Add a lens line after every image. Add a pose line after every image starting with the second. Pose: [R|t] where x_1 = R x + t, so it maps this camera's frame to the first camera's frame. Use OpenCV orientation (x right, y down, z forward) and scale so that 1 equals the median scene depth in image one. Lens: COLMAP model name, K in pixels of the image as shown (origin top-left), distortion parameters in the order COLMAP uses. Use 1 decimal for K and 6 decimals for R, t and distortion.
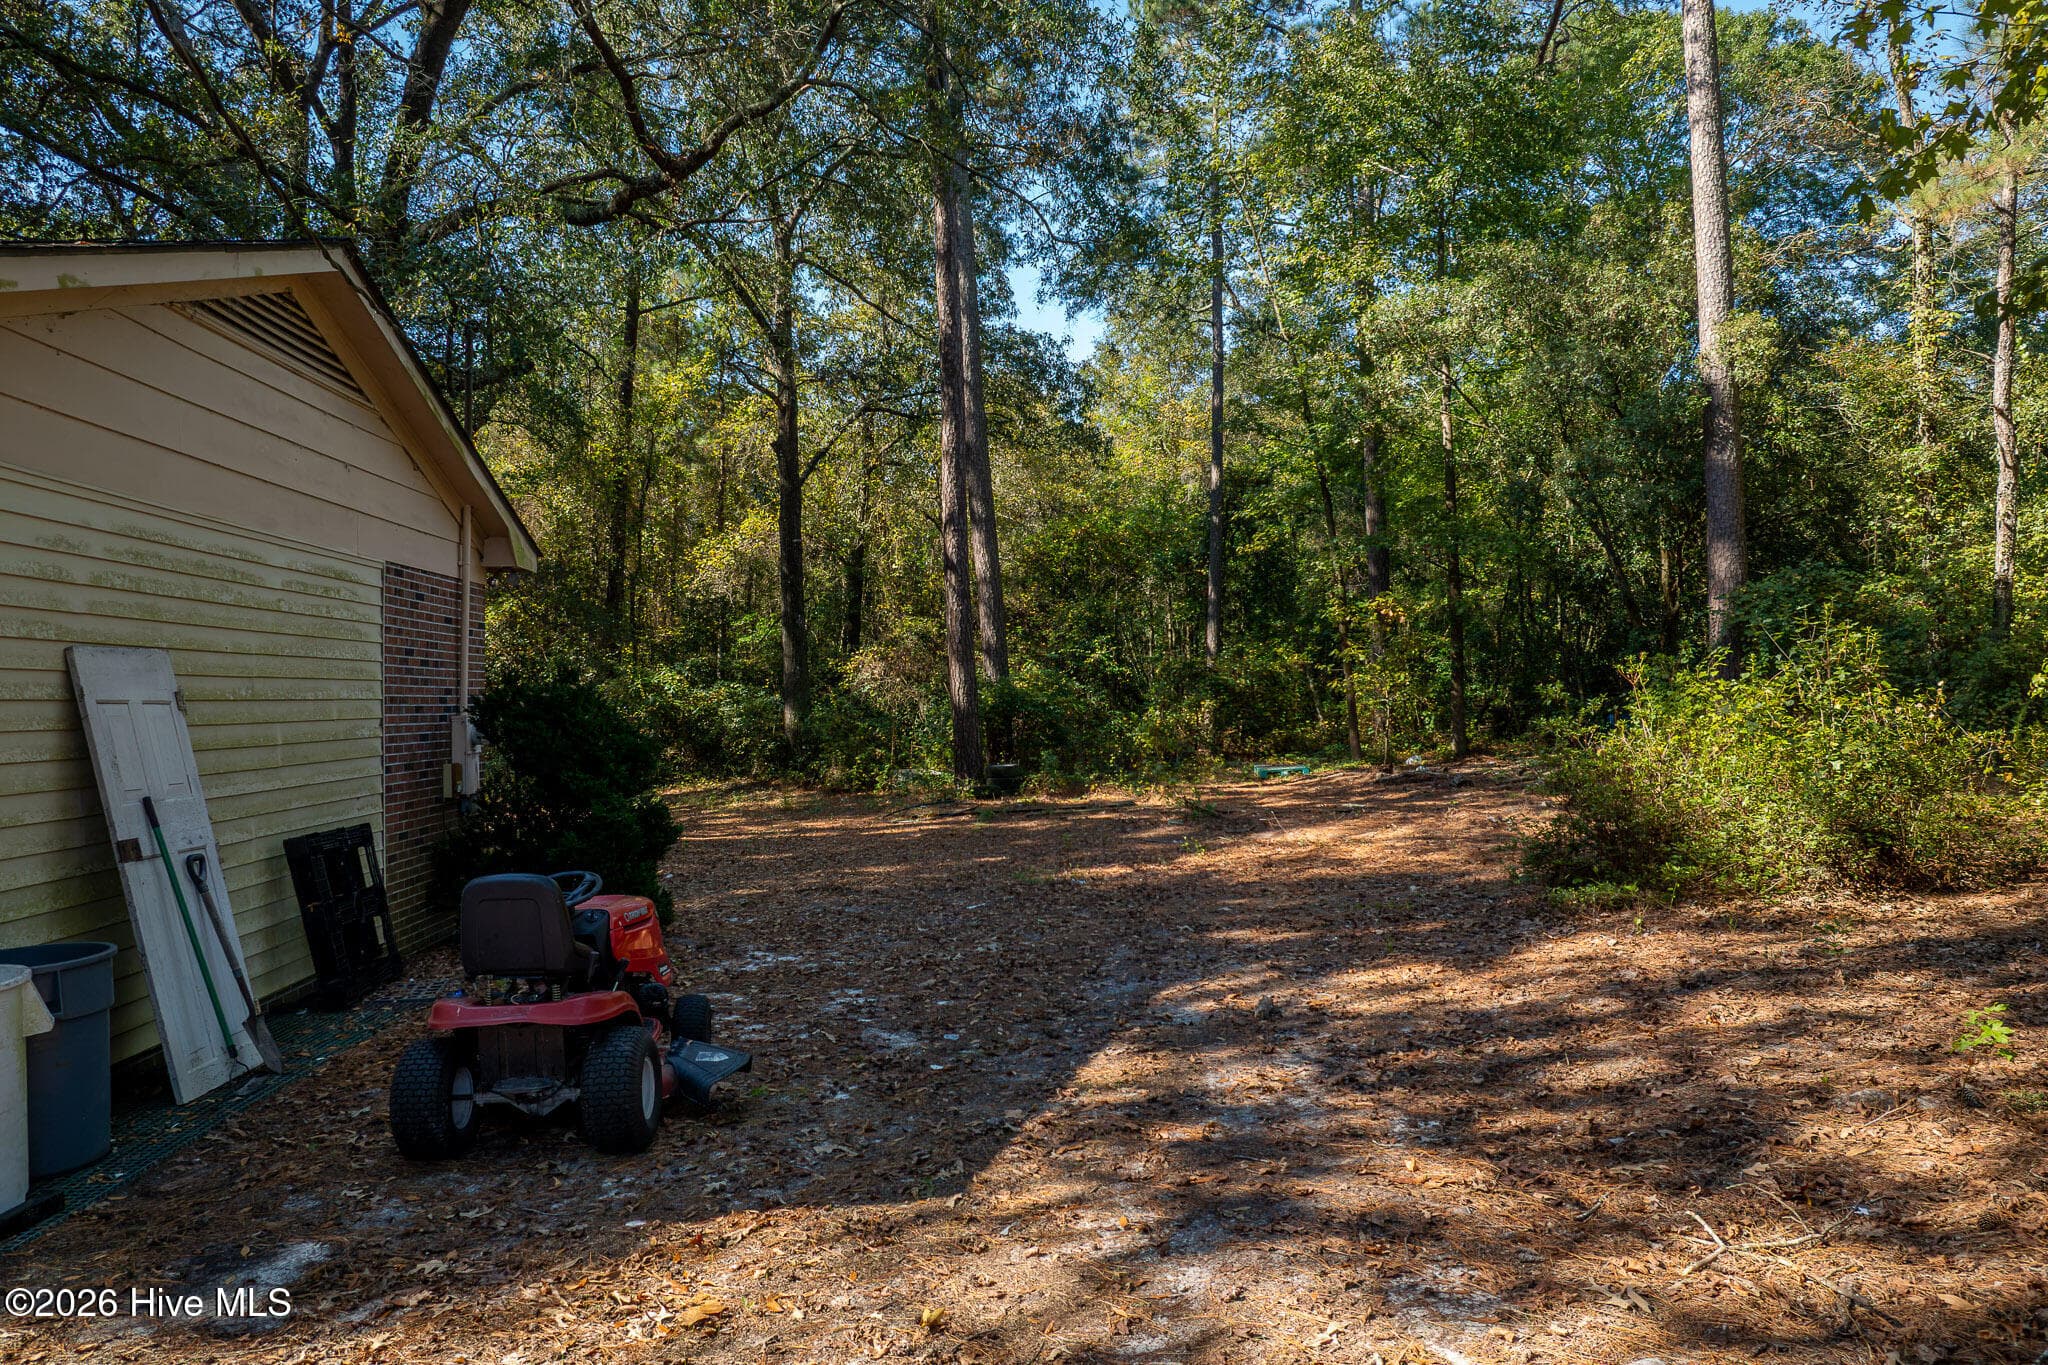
lens RADIAL K [[1459.7, 0, 1023.0], [0, 1459.7, 684.2], [0, 0, 1]] dist [-0.042025, 0.004140]
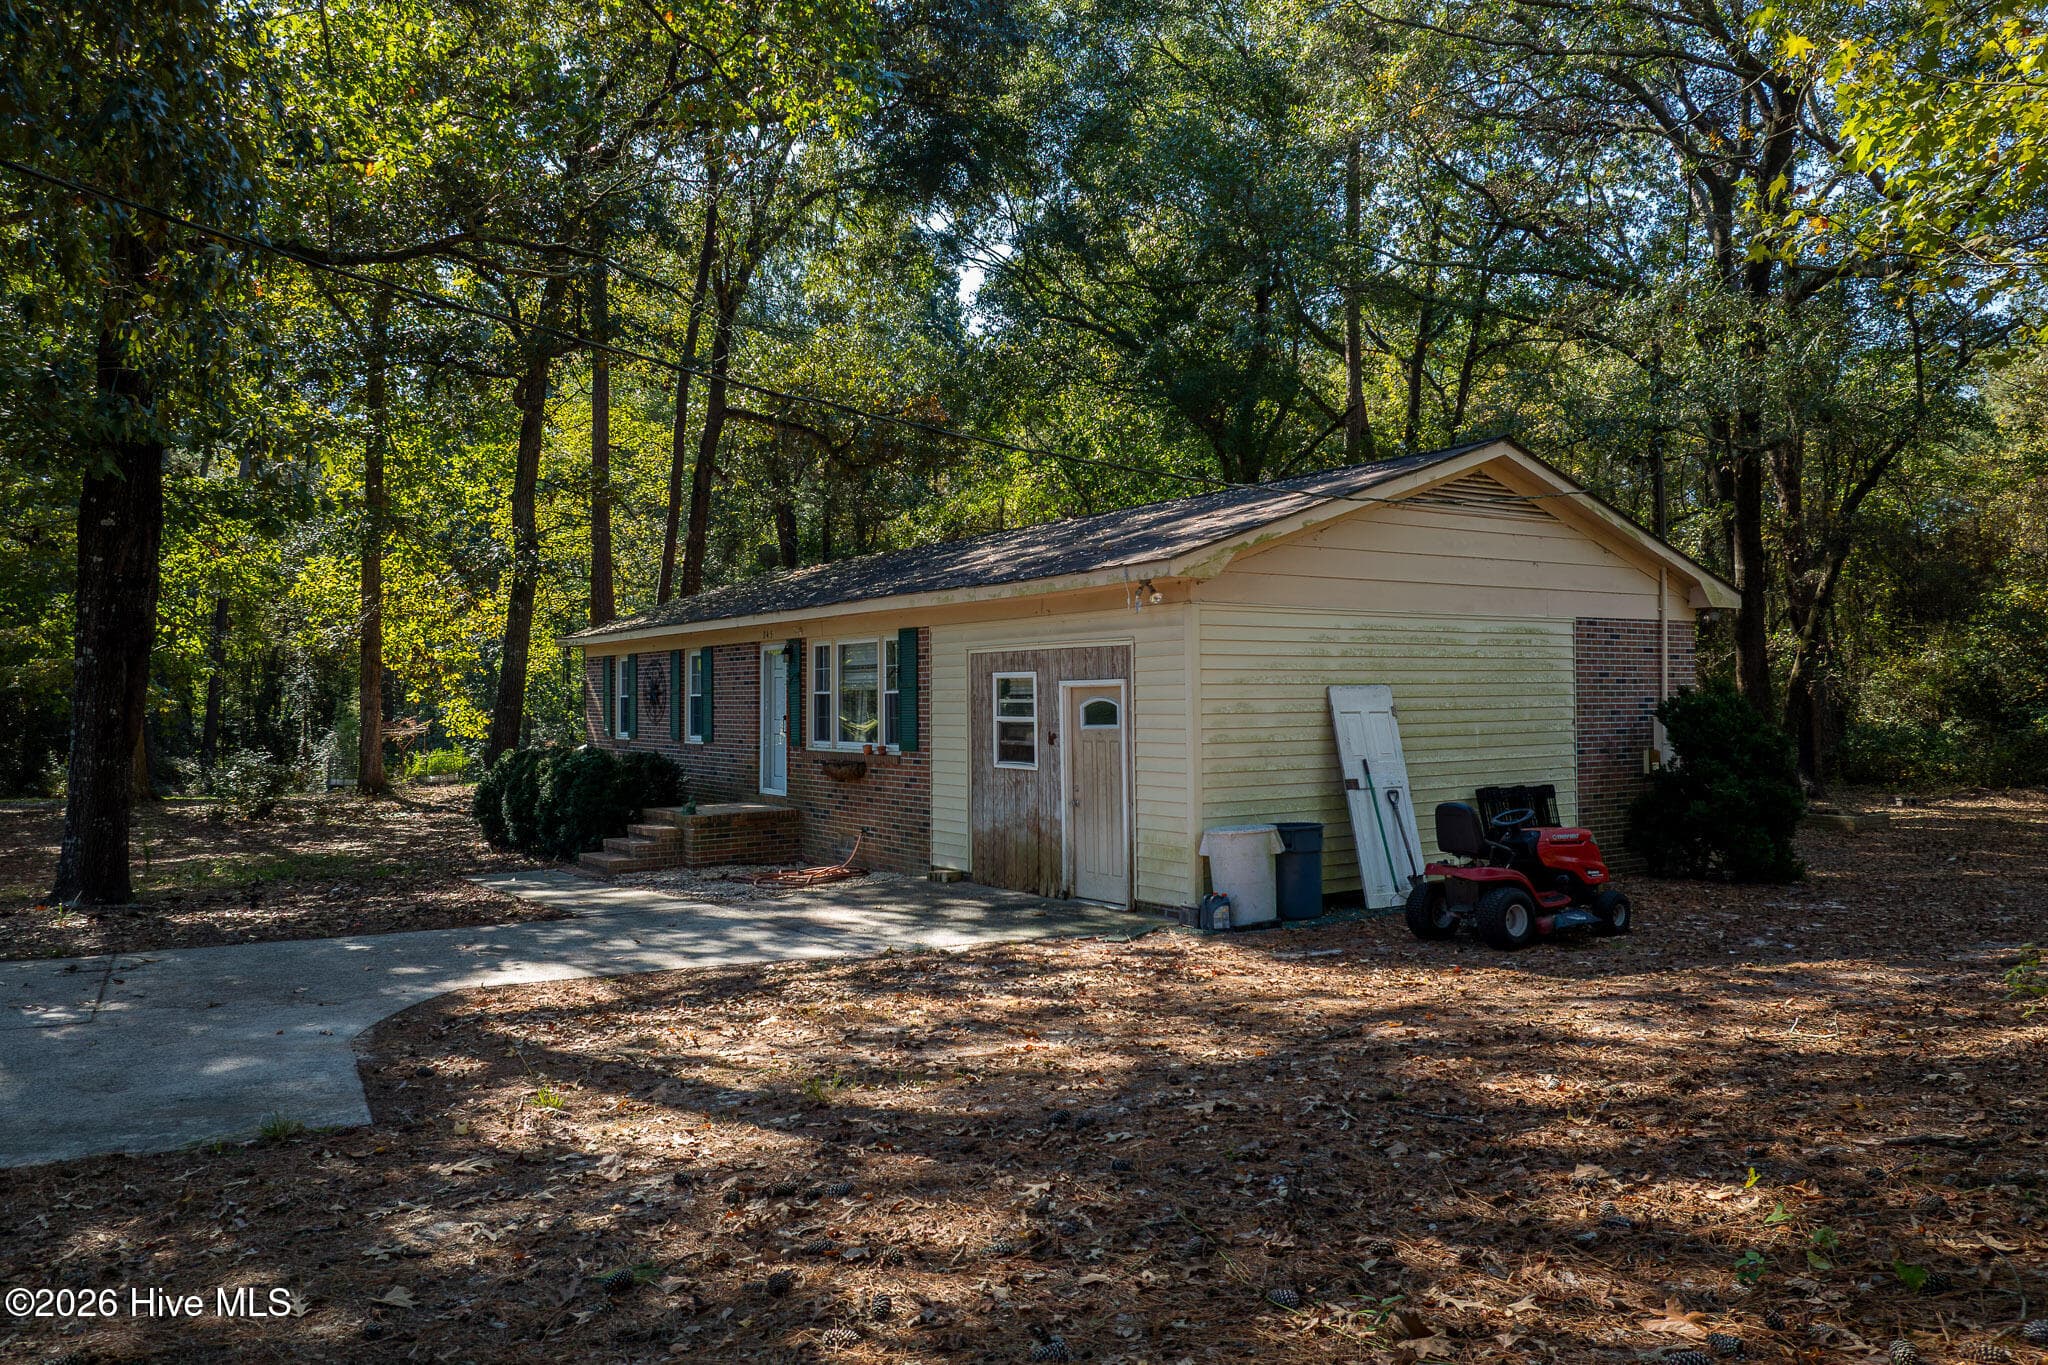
lens RADIAL K [[1459.7, 0, 1021.5], [0, 1459.7, 684.5], [0, 0, 1]] dist [-0.042025, 0.004140]
pose [[0.498189, -0.009014, -0.867021, 0.879926], [0.016792, 0.999859, -0.000746, -0.031751], [0.866906, -0.014188, 0.498270, -0.418402]]
